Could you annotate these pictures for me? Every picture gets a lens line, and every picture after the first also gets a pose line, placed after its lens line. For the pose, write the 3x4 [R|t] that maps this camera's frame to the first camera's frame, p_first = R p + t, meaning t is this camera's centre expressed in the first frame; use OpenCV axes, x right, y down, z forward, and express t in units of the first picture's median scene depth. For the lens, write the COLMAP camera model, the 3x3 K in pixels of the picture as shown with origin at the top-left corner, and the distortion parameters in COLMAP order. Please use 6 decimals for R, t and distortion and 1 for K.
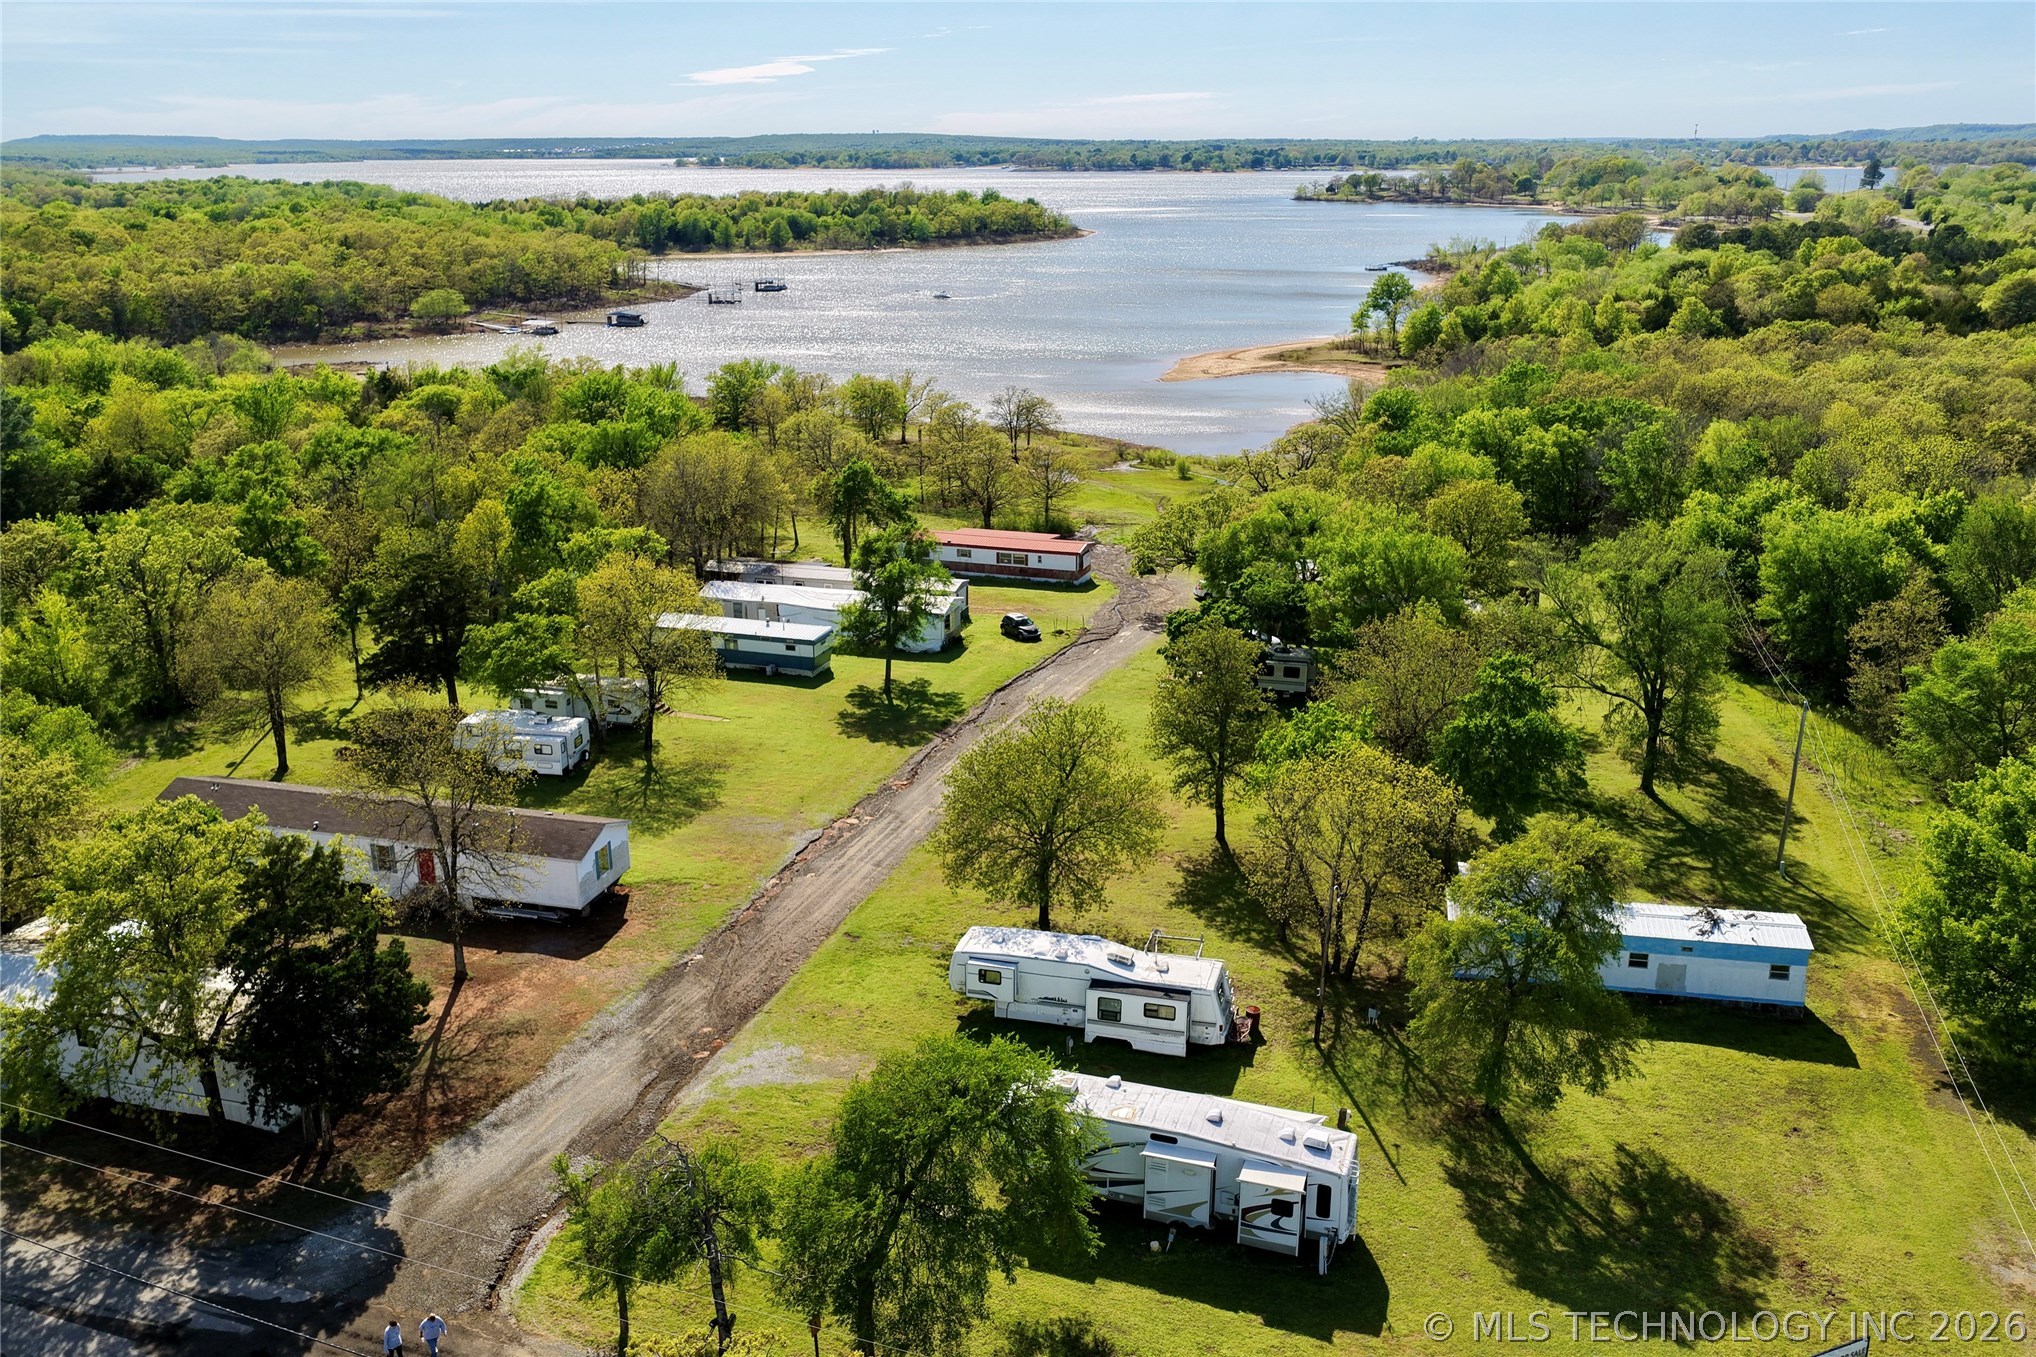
lens RADIAL K [[1691.0, 0, 1020.7], [0, 1691.0, 683.1], [0, 0, 1]] dist [-0.013491, 0.034729]
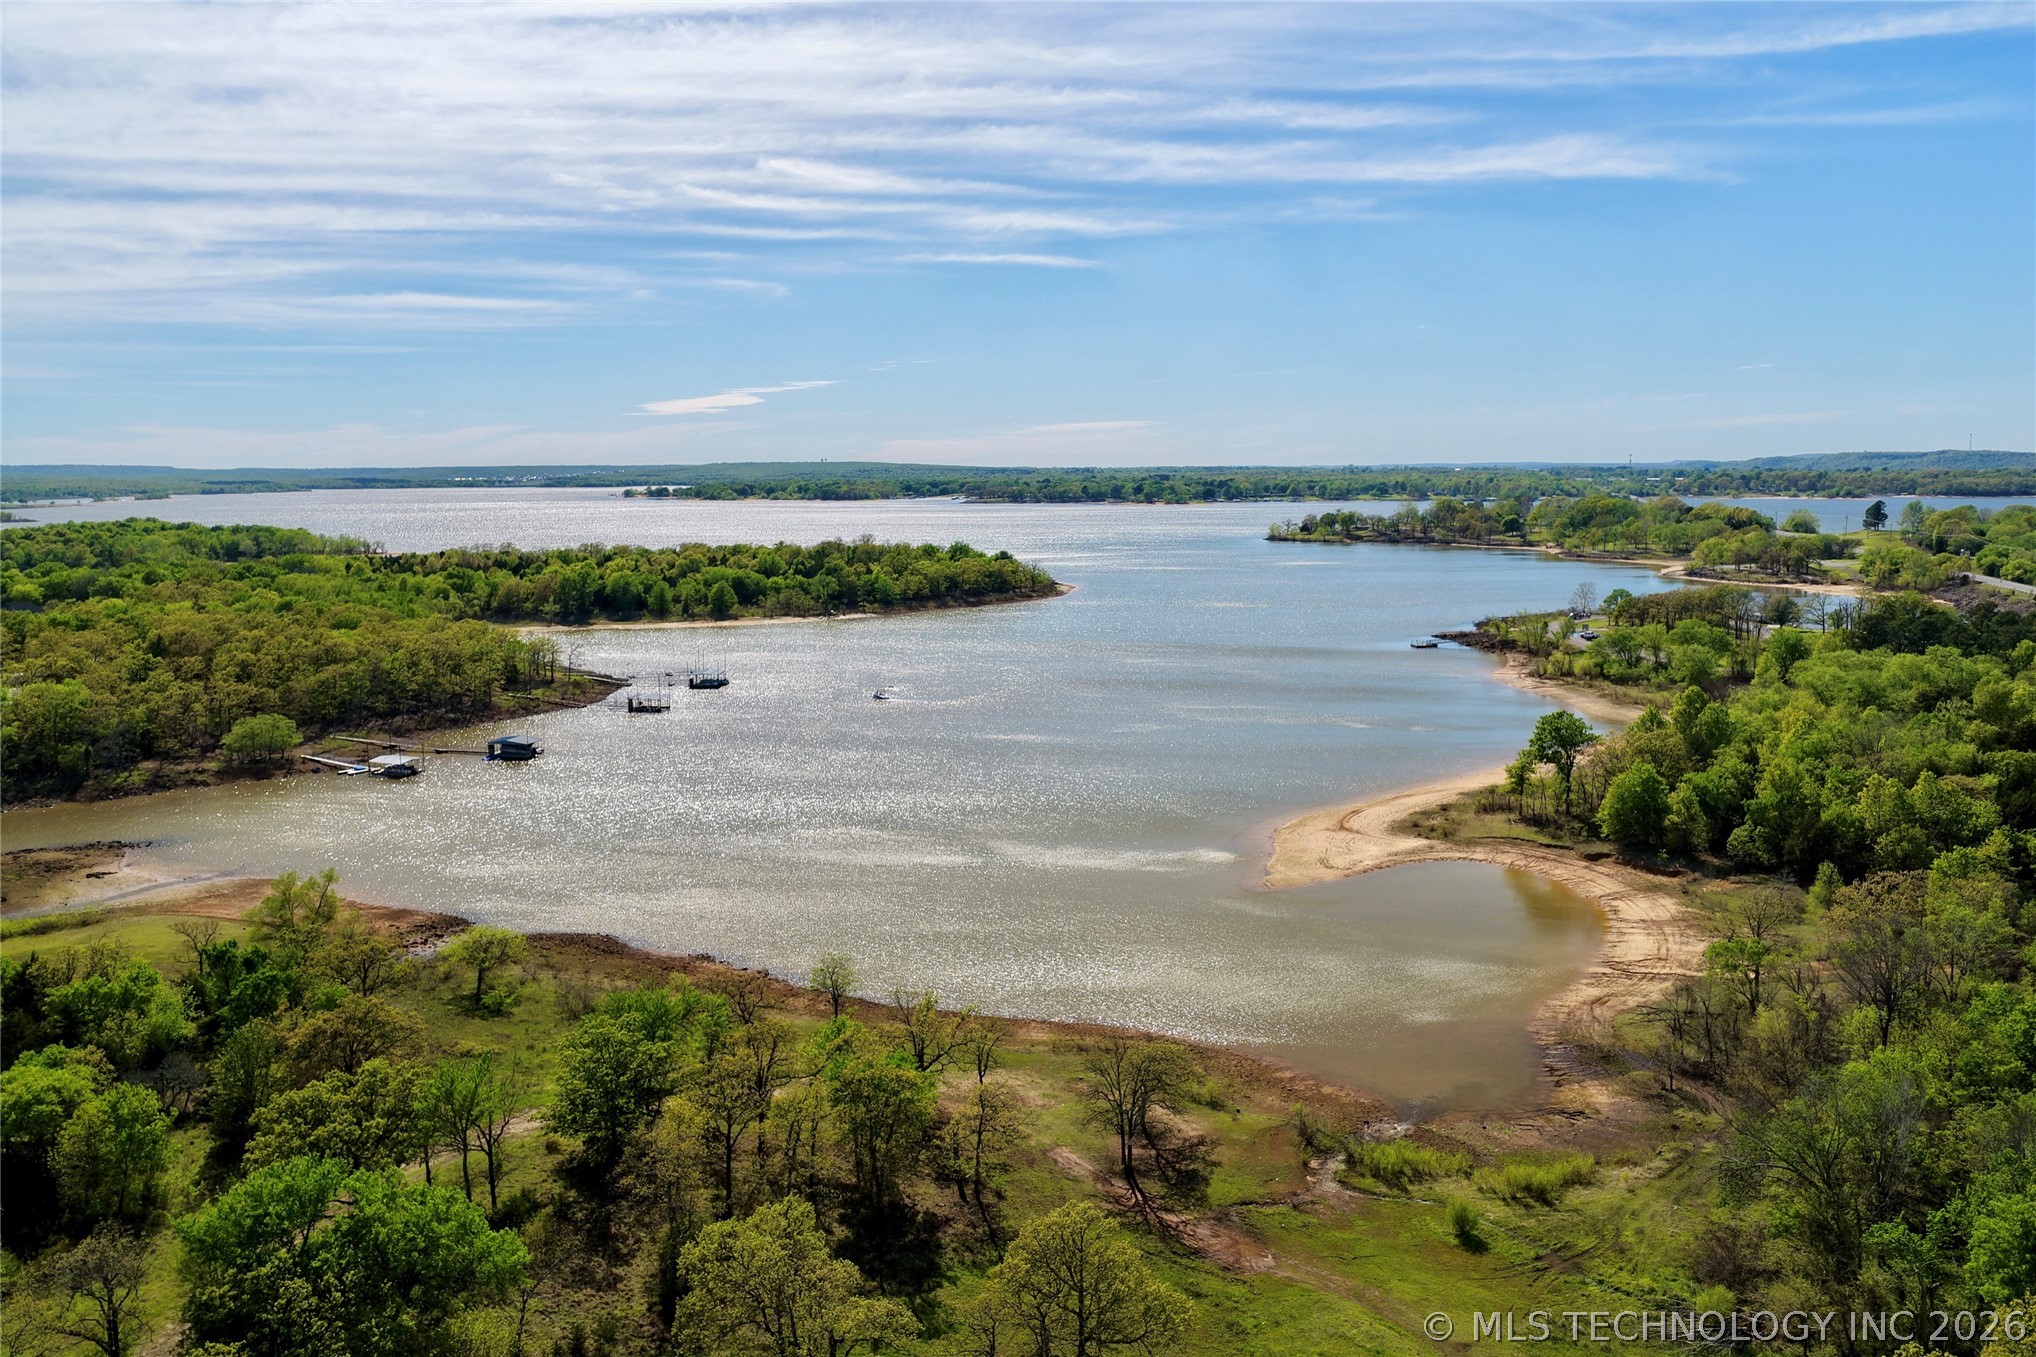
lens RADIAL K [[1691.0, 0, 1026.5], [0, 1691.0, 669.2], [0, 0, 1]] dist [-0.013491, 0.034729]
pose [[0.999296, -0.006946, 0.036862, -0.036644], [0.013811, 0.981800, -0.189415, -0.124825], [-0.034875, 0.189791, 0.981205, 0.288033]]
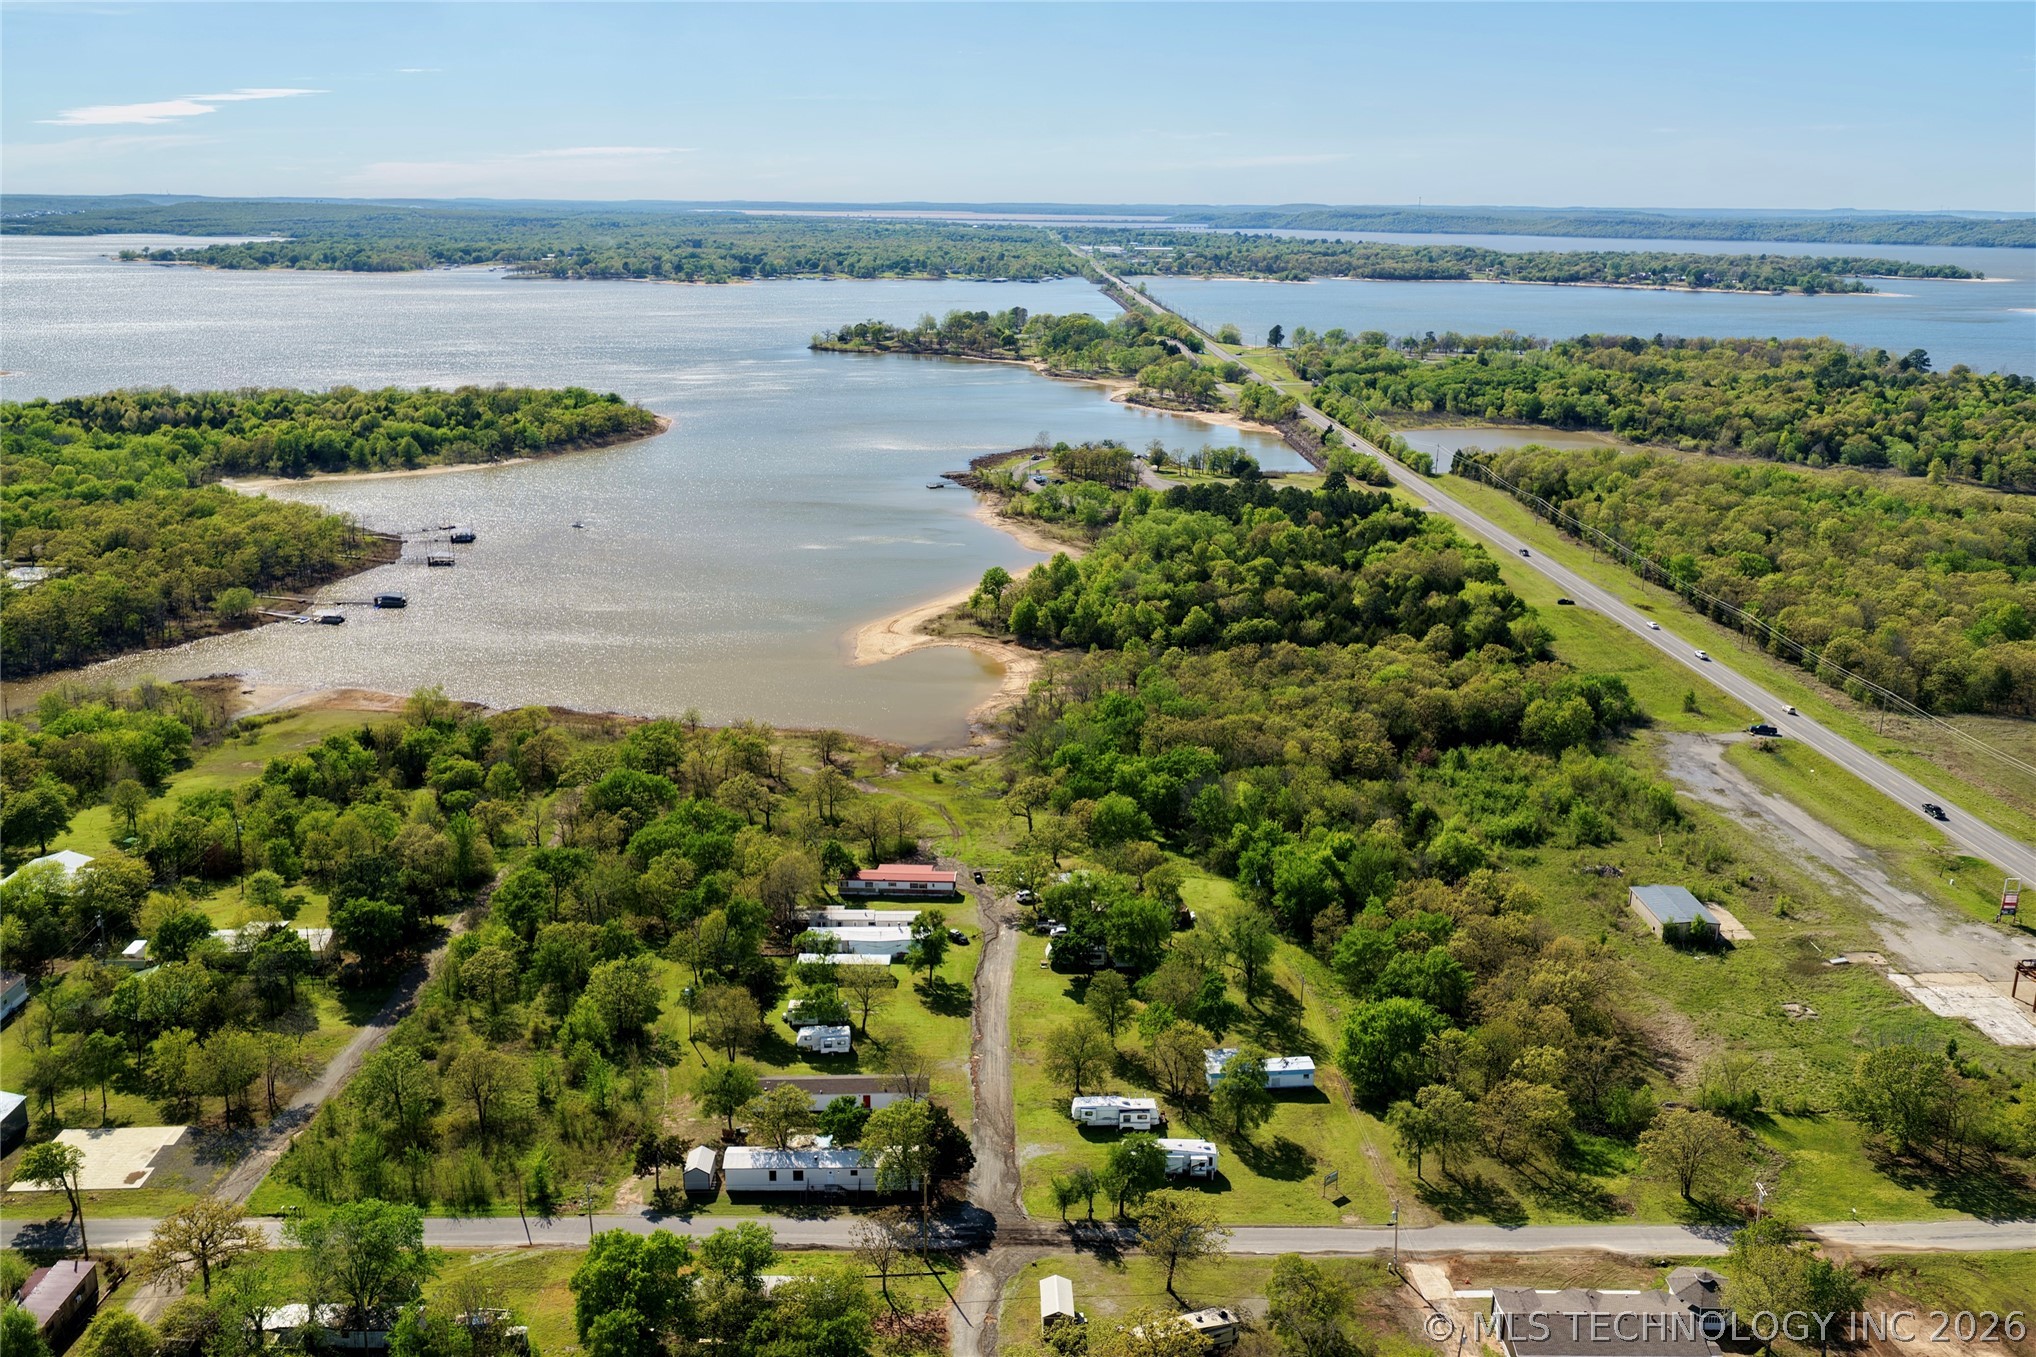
lens RADIAL K [[1691.0, 0, 1015.2], [0, 1691.0, 691.9], [0, 0, 1]] dist [-0.013491, 0.034729]
pose [[0.953437, -0.072913, 0.292645, -0.197817], [0.080132, 0.996703, -0.012743, -0.114634], [-0.290751, 0.035600, 0.956136, -0.397444]]
